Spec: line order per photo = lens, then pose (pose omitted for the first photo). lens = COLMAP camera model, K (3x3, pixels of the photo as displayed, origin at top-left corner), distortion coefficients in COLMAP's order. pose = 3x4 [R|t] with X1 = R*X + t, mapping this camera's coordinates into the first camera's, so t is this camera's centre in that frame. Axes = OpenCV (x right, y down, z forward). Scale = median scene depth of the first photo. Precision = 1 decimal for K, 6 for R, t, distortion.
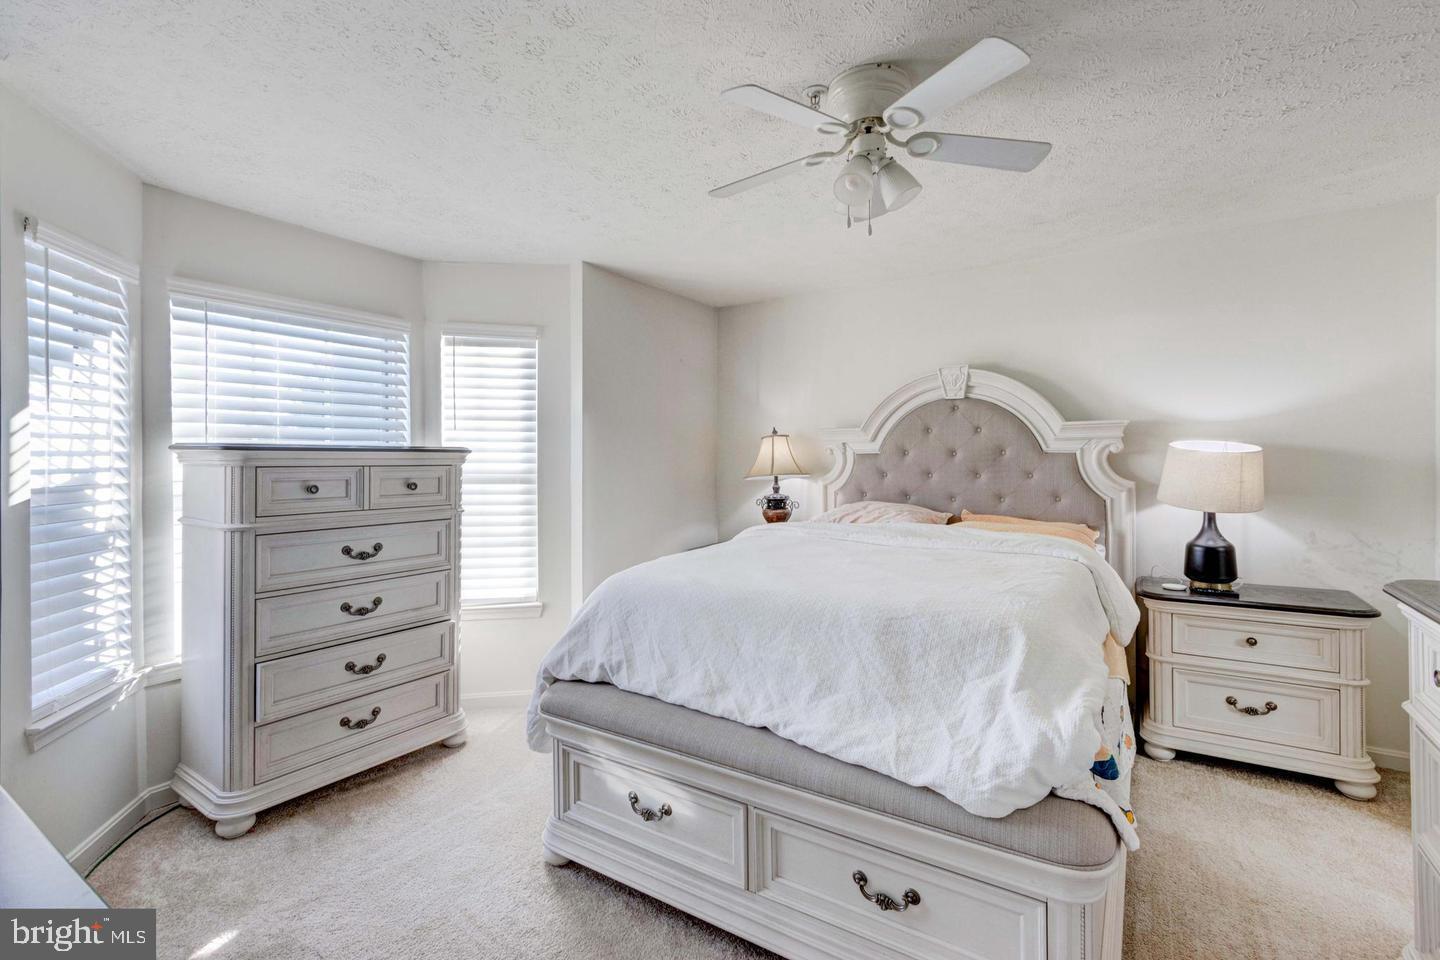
lens RADIAL K [[657.3, 0, 727.2], [0, 657.3, 466.2], [0, 0, 1]] dist [0.008305, -0.002538]
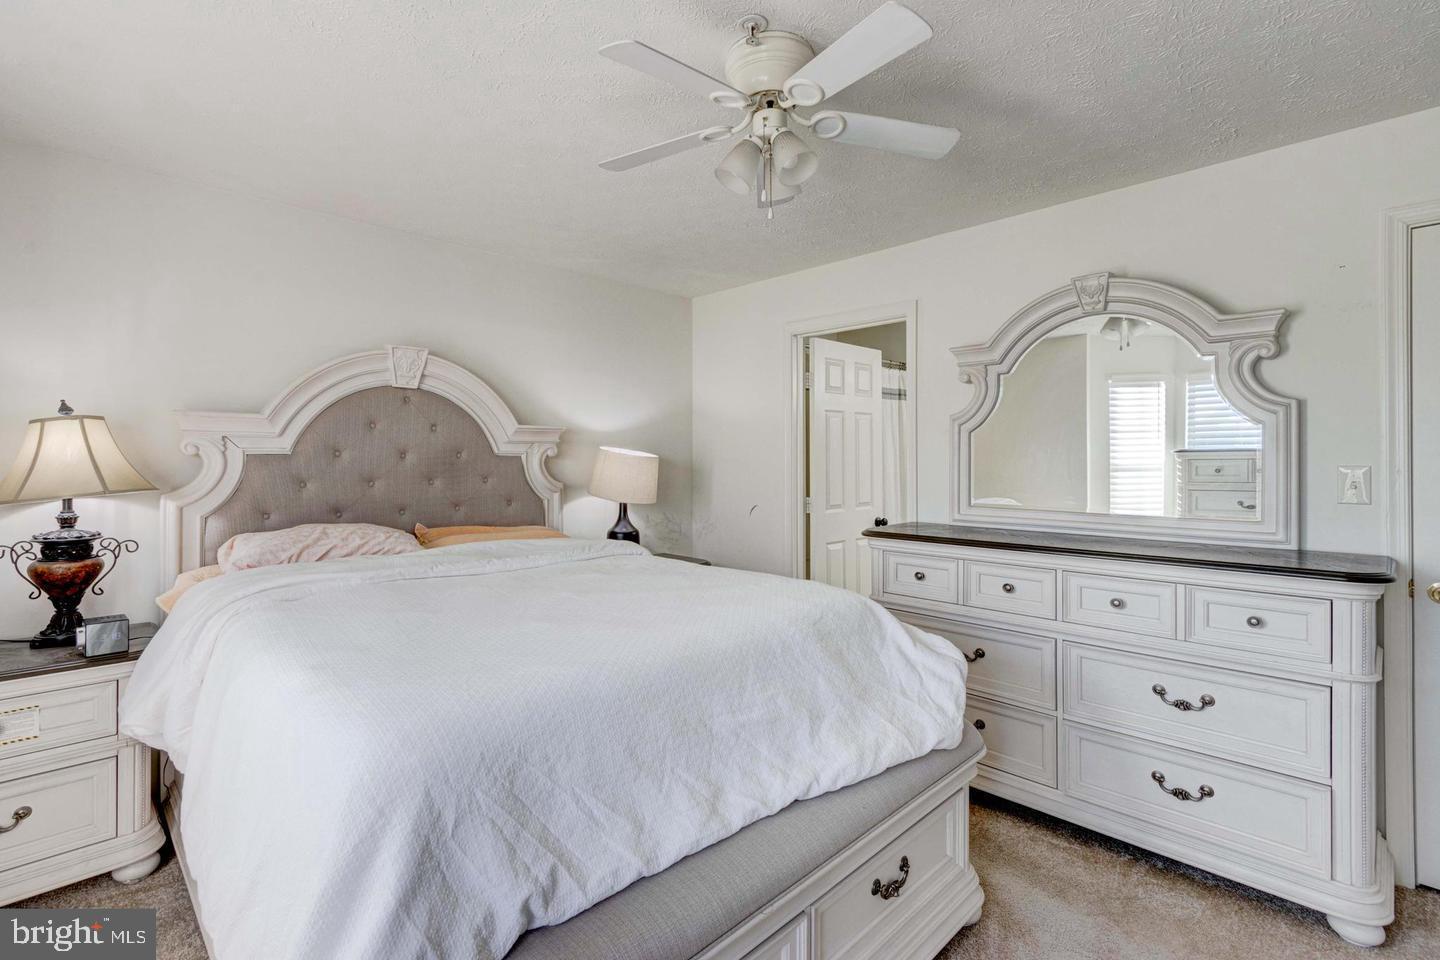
lens RADIAL K [[657.3, 0, 721.6], [0, 657.3, 467.7], [0, 0, 1]] dist [0.008305, -0.002538]
pose [[0.227923, -0.006550, 0.973657, -0.390621], [0.012500, 0.999915, 0.003801, -0.002750], [-0.973599, 0.011304, 0.227985, 0.484302]]
